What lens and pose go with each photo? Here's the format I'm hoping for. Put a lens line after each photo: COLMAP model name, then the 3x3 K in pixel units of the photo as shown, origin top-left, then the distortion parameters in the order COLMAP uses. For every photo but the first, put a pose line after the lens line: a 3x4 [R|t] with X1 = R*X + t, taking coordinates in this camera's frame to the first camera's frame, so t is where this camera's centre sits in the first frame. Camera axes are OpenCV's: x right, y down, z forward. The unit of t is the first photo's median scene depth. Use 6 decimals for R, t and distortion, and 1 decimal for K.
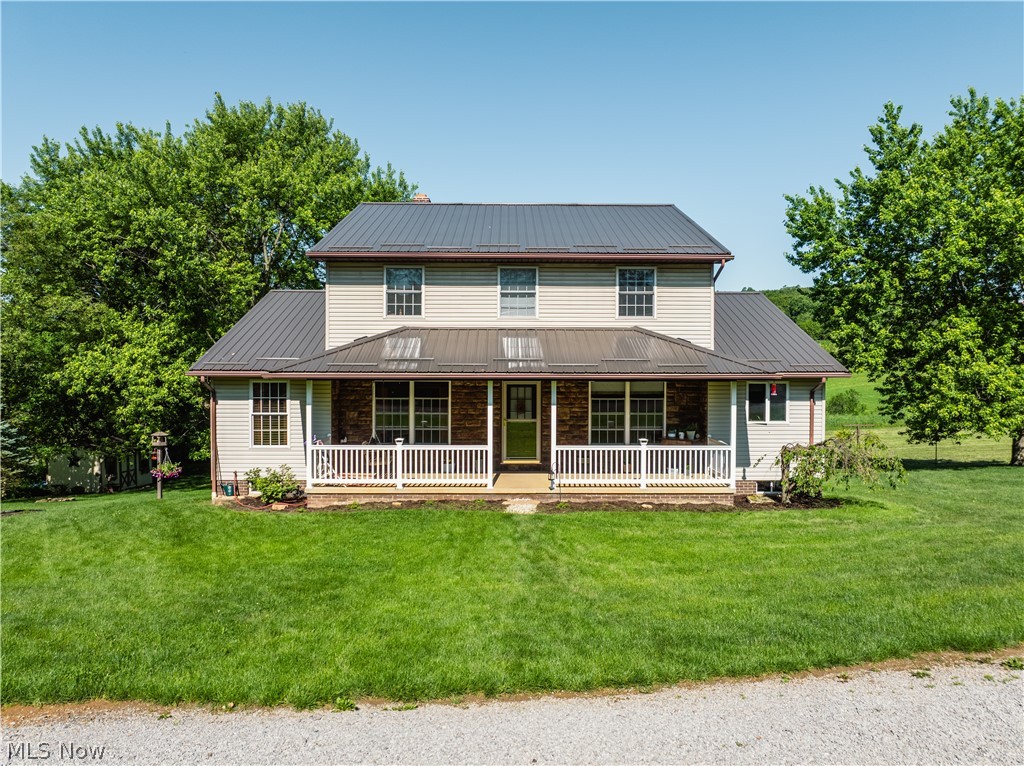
lens RADIAL K [[722.4, 0, 518.0], [0, 722.4, 382.7], [0, 0, 1]] dist [-0.027221, 0.000960]
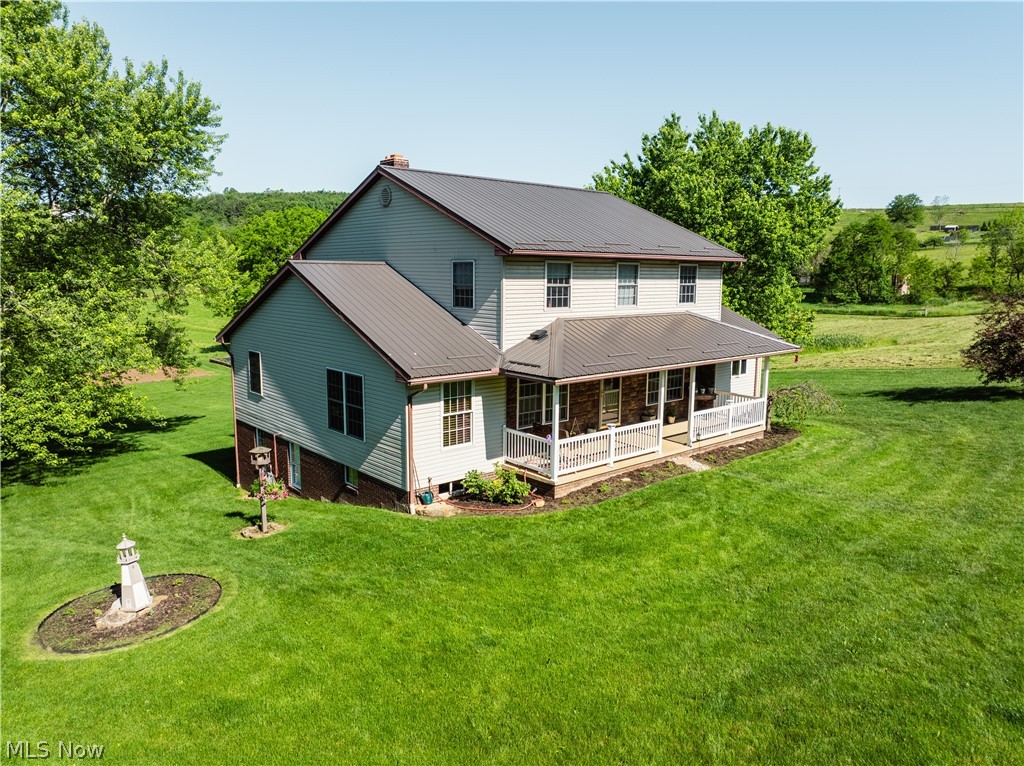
lens RADIAL K [[722.4, 0, 518.0], [0, 722.4, 382.7], [0, 0, 1]] dist [-0.027221, 0.000960]
pose [[0.764701, -0.094265, 0.637454, -0.899166], [0.009139, 0.990729, 0.135542, -0.128566], [-0.644321, -0.097823, 0.758473, 0.211677]]
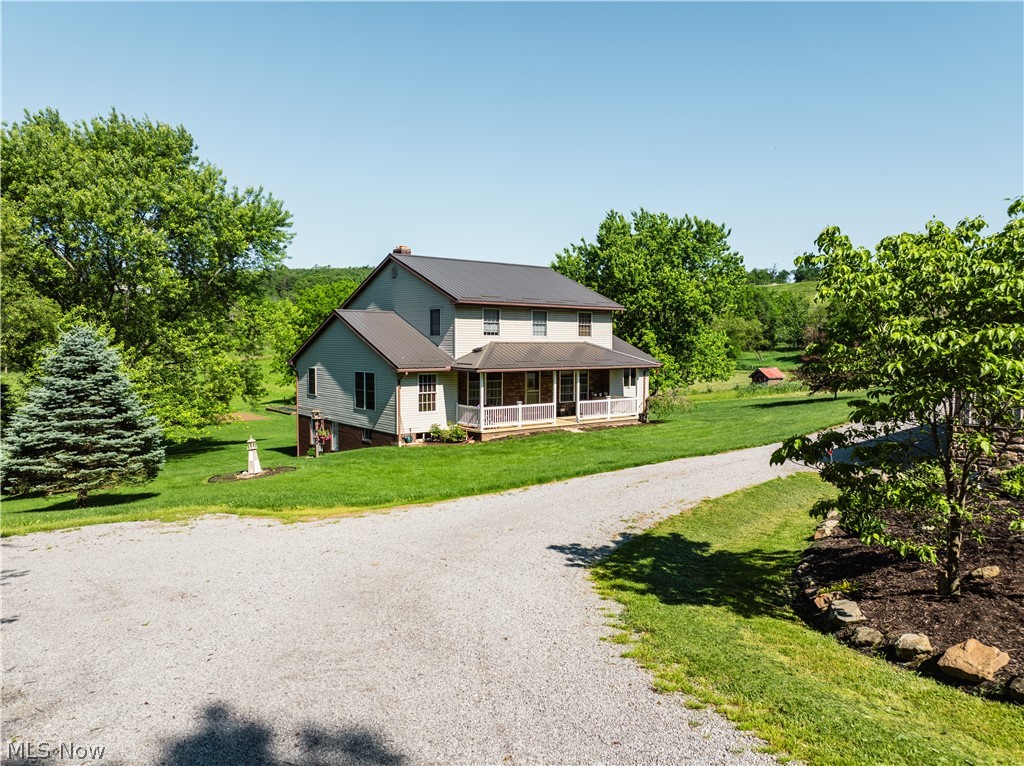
lens RADIAL K [[722.4, 0, 518.0], [0, 722.4, 382.7], [0, 0, 1]] dist [-0.027221, 0.000960]
pose [[0.798939, -0.032843, 0.600514, -1.197352], [0.012999, 0.999218, 0.037354, -0.041642], [-0.601271, -0.022037, 0.798741, -0.491796]]
